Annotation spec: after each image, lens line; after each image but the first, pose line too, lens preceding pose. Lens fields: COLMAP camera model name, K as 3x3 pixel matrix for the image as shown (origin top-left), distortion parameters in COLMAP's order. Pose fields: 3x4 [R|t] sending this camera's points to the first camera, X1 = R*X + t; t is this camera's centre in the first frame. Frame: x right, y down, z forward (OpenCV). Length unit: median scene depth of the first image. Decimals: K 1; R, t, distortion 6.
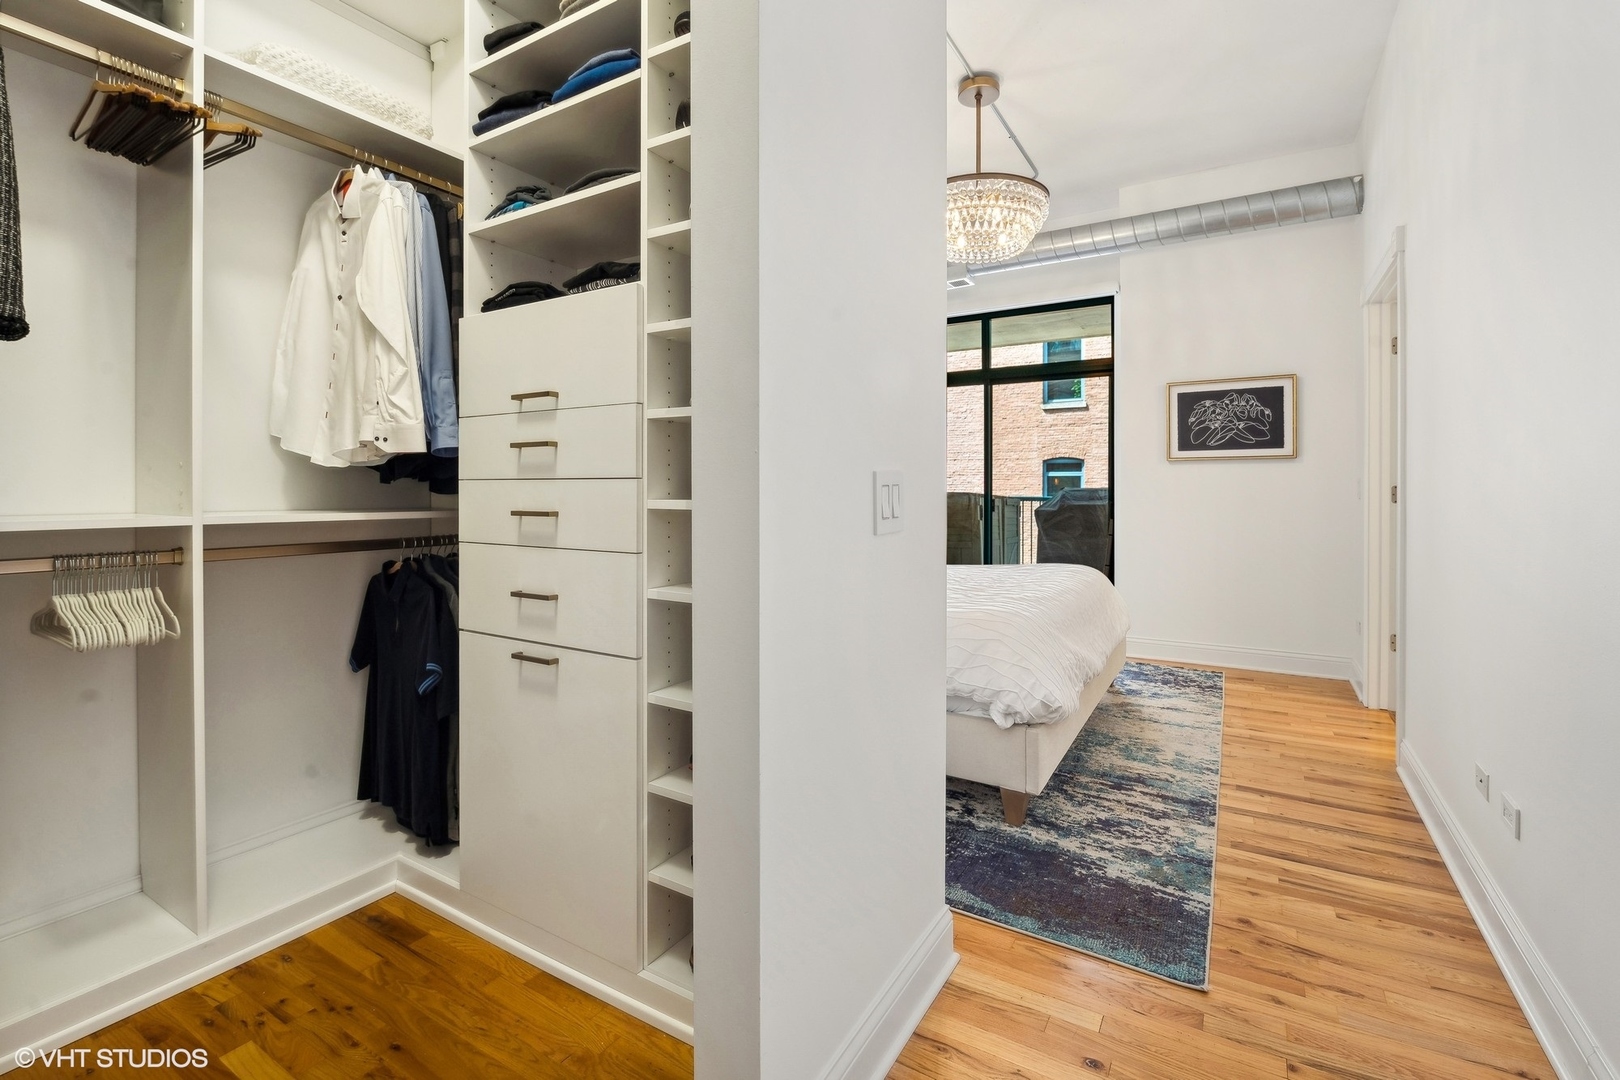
lens RADIAL K [[724.6, 0, 790.8], [0, 724.6, 491.0], [0, 0, 1]] dist [0.003169, 0.000573]
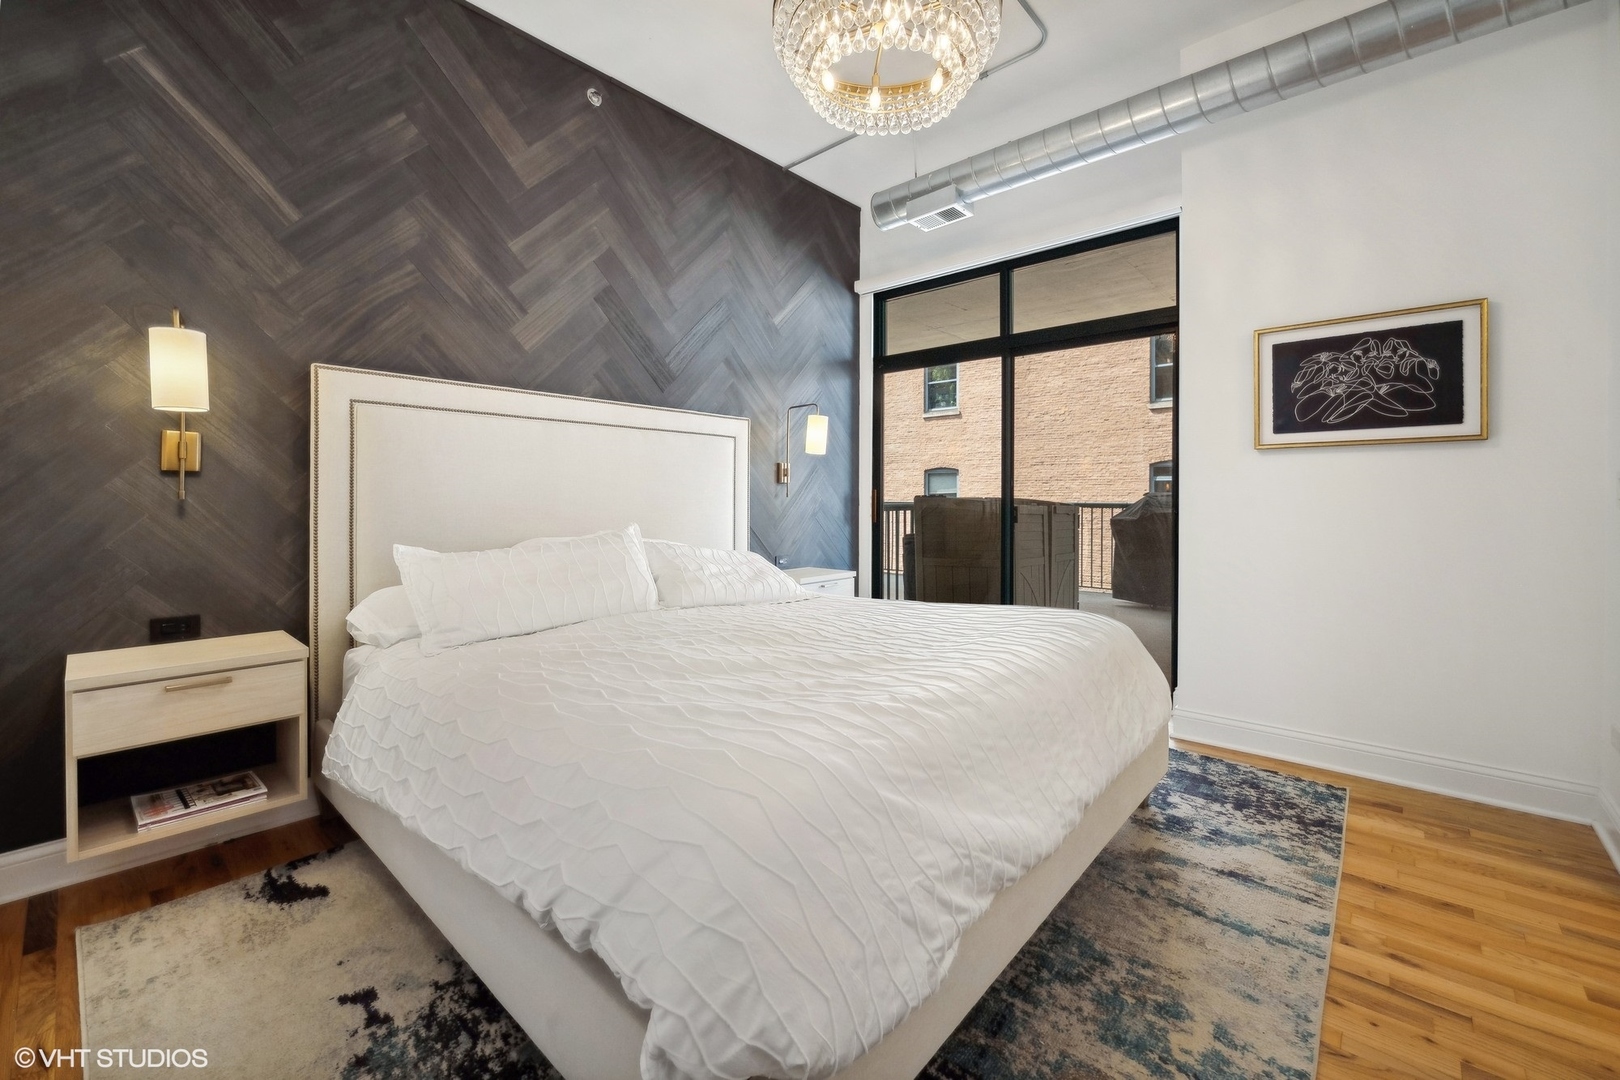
lens RADIAL K [[655.7, 0, 804.2], [0, 655.7, 501.2], [0, 0, 1]] dist [0.001726, -0.001211]
pose [[0.984057, -0.000325, -0.177851, 0.234418], [0.001338, 0.999984, 0.005576, 0.001730], [0.177846, -0.005725, 0.984042, 0.360857]]
